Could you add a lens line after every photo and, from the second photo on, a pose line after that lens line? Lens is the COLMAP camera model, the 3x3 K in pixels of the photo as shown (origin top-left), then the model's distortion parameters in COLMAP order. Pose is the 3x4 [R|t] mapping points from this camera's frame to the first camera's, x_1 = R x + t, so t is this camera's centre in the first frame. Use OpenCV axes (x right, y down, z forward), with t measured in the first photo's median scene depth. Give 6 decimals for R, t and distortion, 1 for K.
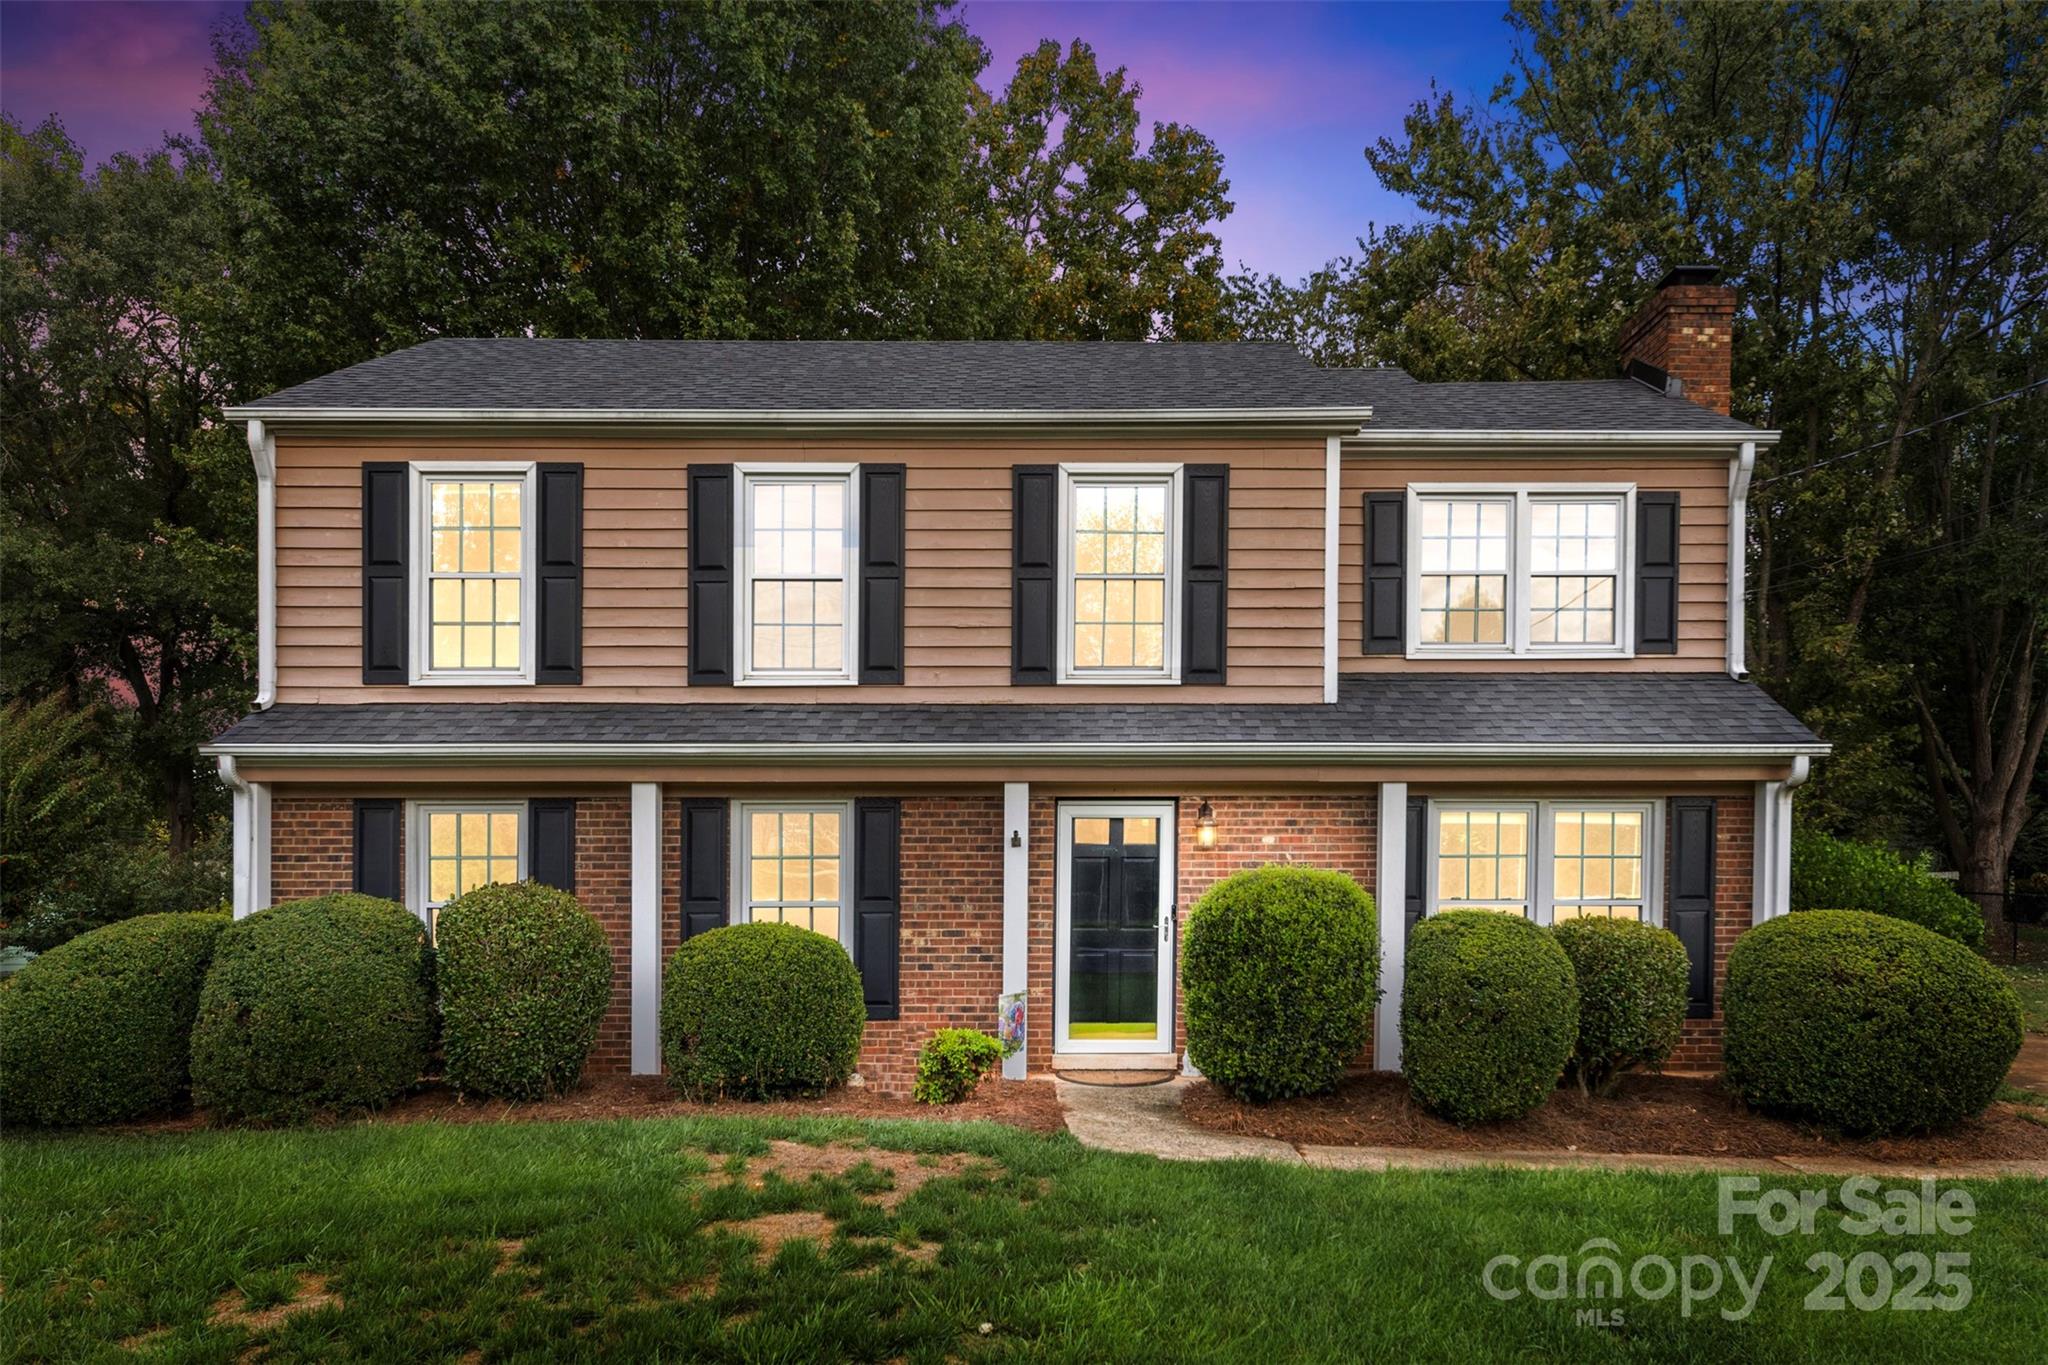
lens RADIAL K [[1394.6, 0, 1023.5], [0, 1394.6, 680.9], [0, 0, 1]] dist [0.011183, -0.002202]
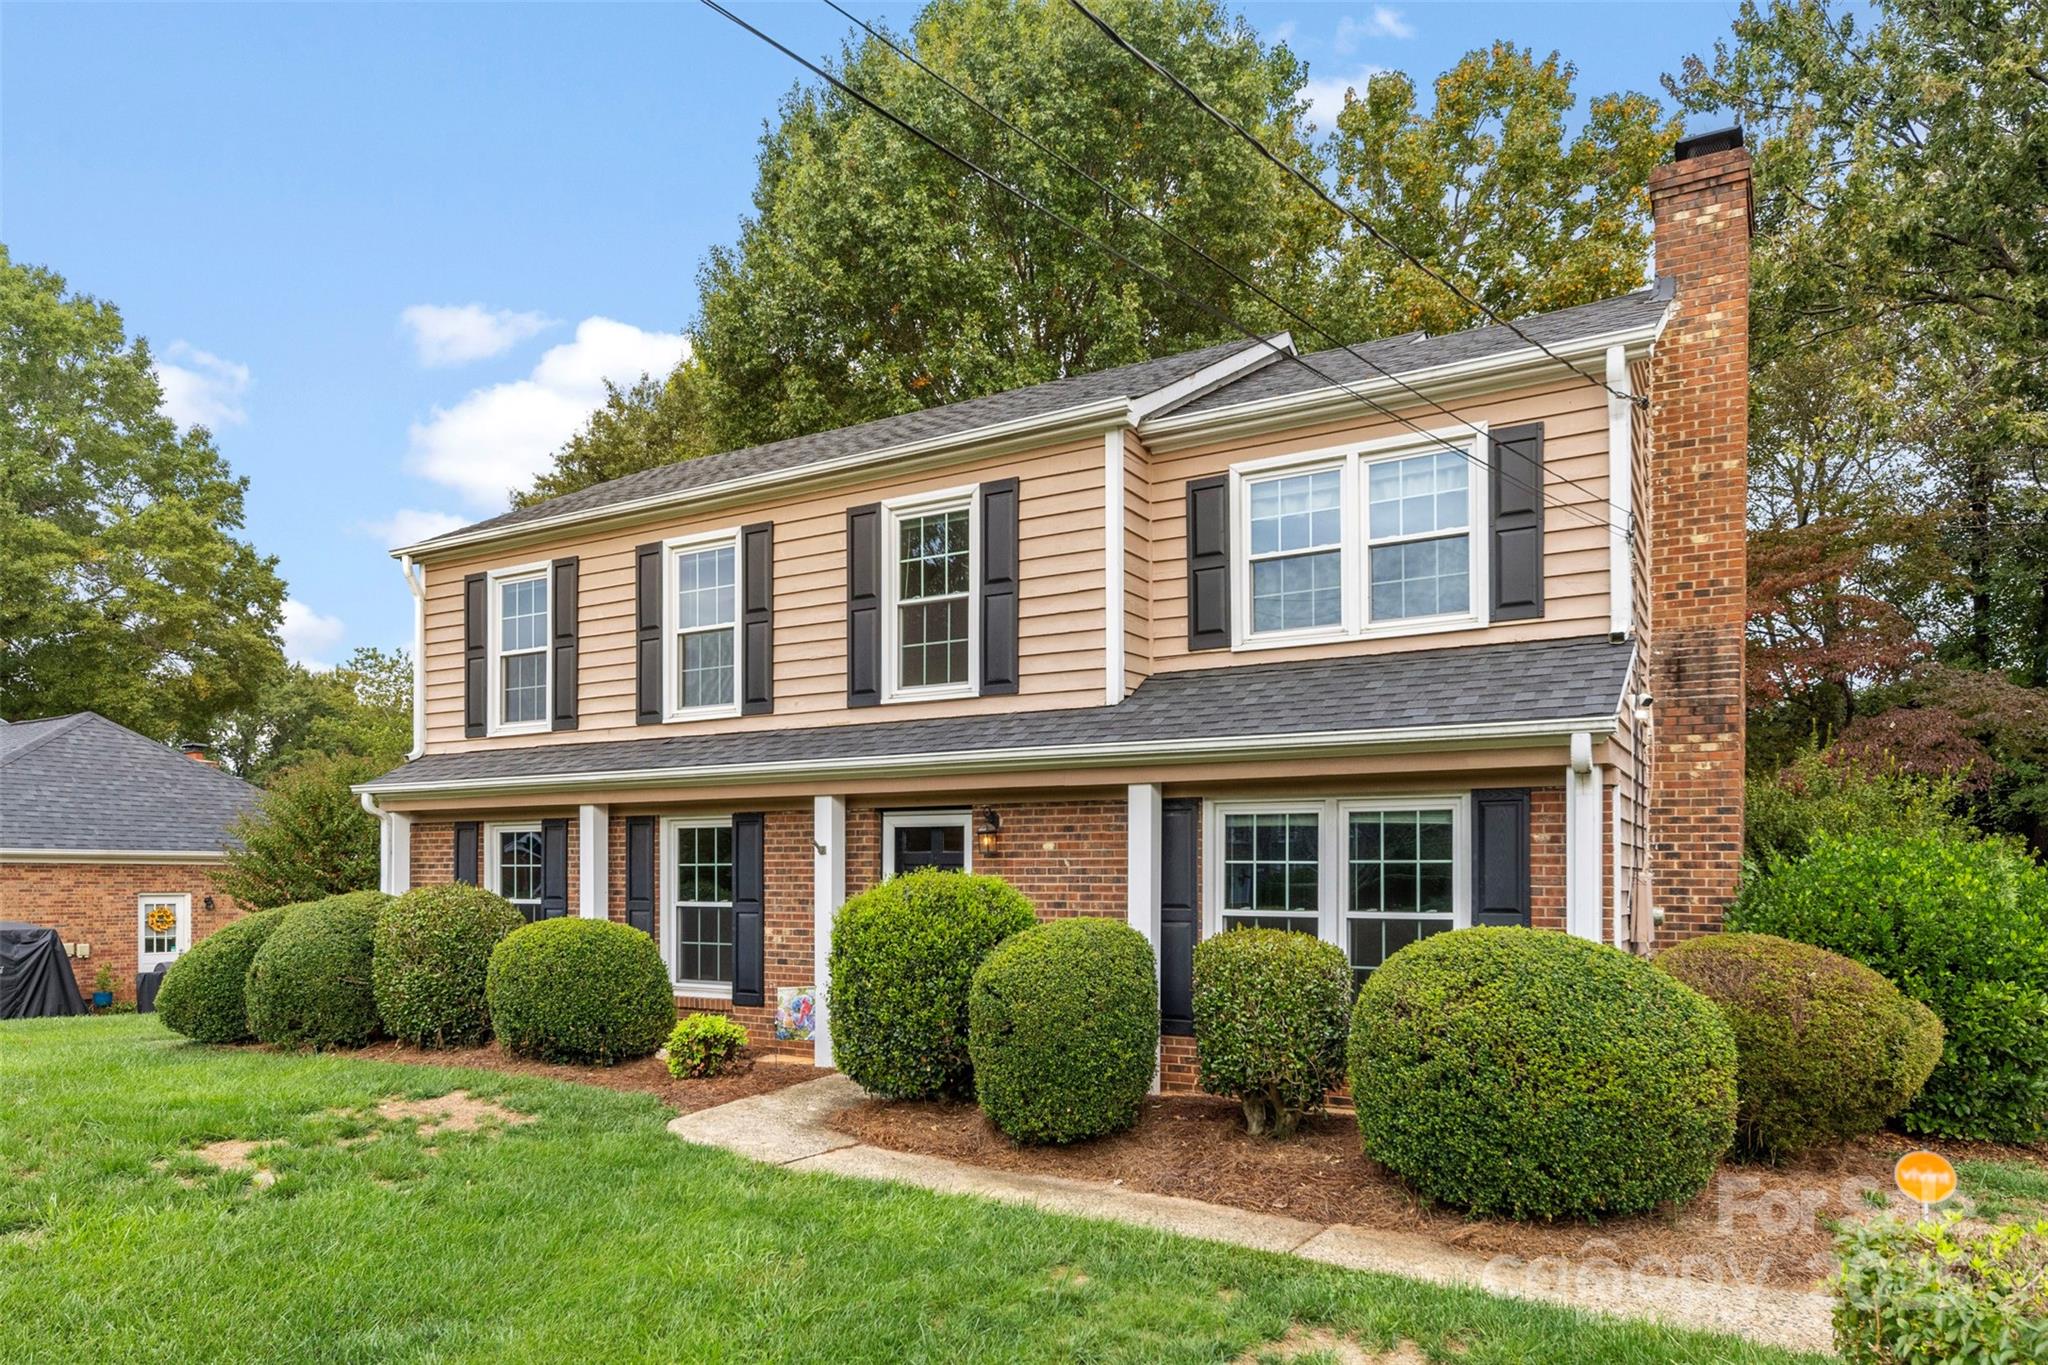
lens RADIAL K [[1268.2, 0, 1023.8], [0, 1268.2, 686.6], [0, 0, 1]] dist [0.007548, 0.001416]
pose [[0.857497, -0.073235, -0.509250, 0.624761], [0.061947, 0.997313, -0.039115, 0.034391], [0.510747, 0.001995, 0.859729, 0.211019]]
